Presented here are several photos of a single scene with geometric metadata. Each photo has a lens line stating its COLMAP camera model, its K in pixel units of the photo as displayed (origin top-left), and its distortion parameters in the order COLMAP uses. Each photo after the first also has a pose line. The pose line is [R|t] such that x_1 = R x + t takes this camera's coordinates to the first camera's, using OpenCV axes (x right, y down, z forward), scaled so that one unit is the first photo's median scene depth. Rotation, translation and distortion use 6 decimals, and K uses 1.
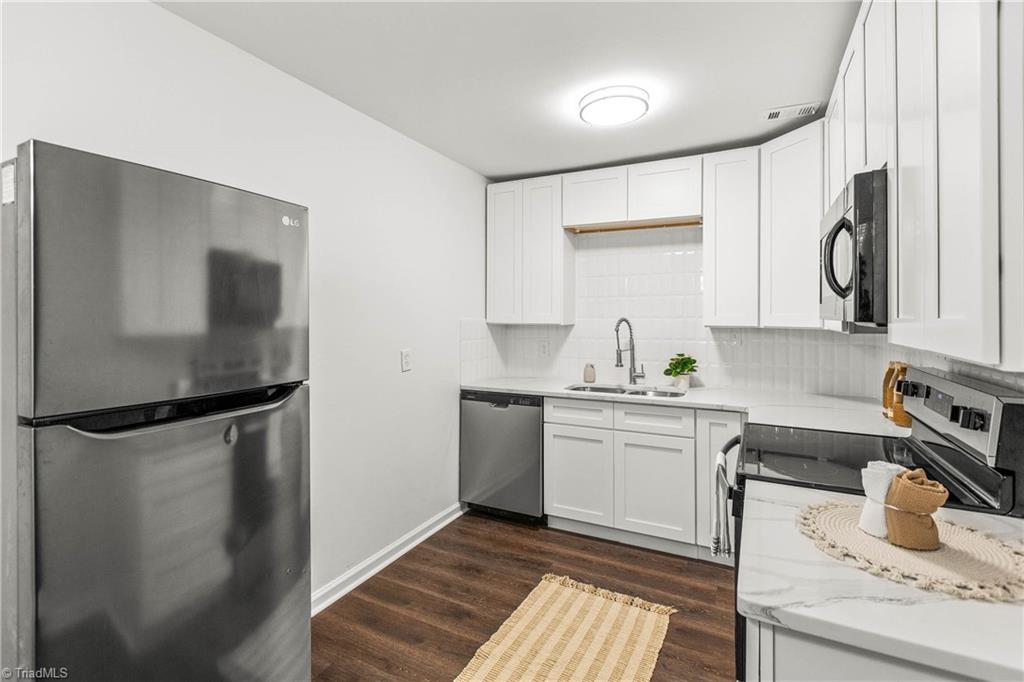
lens RADIAL K [[475.5, 0, 512.9], [0, 475.5, 317.4], [0, 0, 1]] dist [-0.000165, -0.000126]
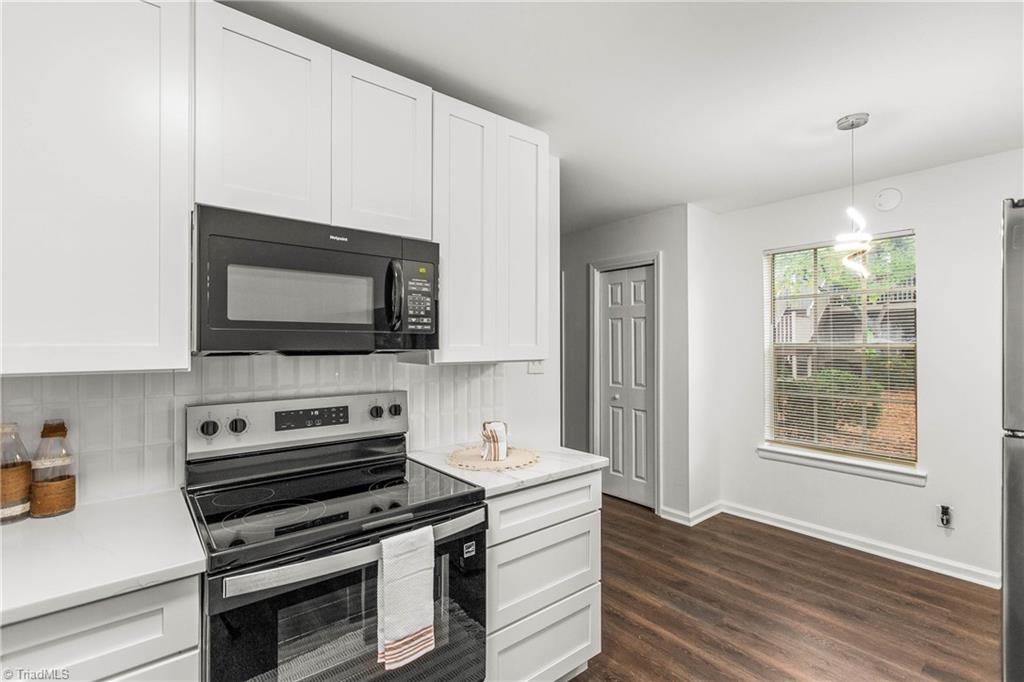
lens RADIAL K [[462.6, 0, 512.0], [0, 462.6, 341.0], [0, 0, 1]] dist [0.000272, -0.000024]
pose [[-0.917778, -0.000366, 0.397093, -0.002639], [0.000068, 0.999999, 0.001080, -0.007647], [-0.397093, 0.001018, -0.917778, 0.914378]]
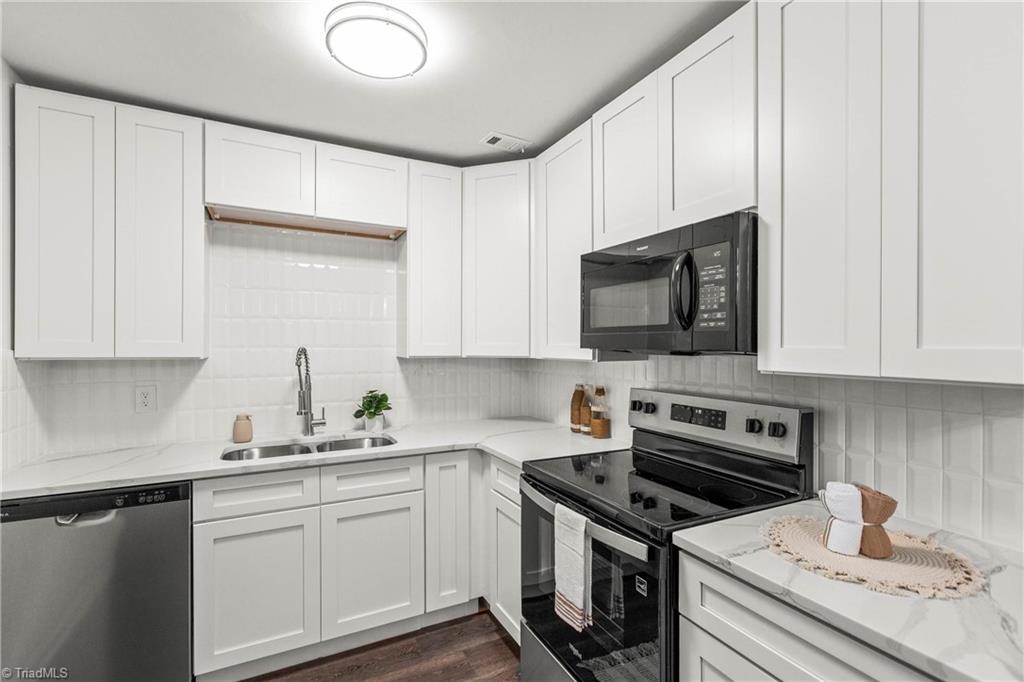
lens RADIAL K [[468.6, 0, 510.8], [0, 468.6, 347.7], [0, 0, 1]] dist [0.002303, 0.000351]
pose [[0.588389, -0.004088, 0.808568, -0.175267], [-0.000012, 0.999987, 0.005065, -0.002580], [-0.808578, -0.002990, 0.588382, 0.332083]]
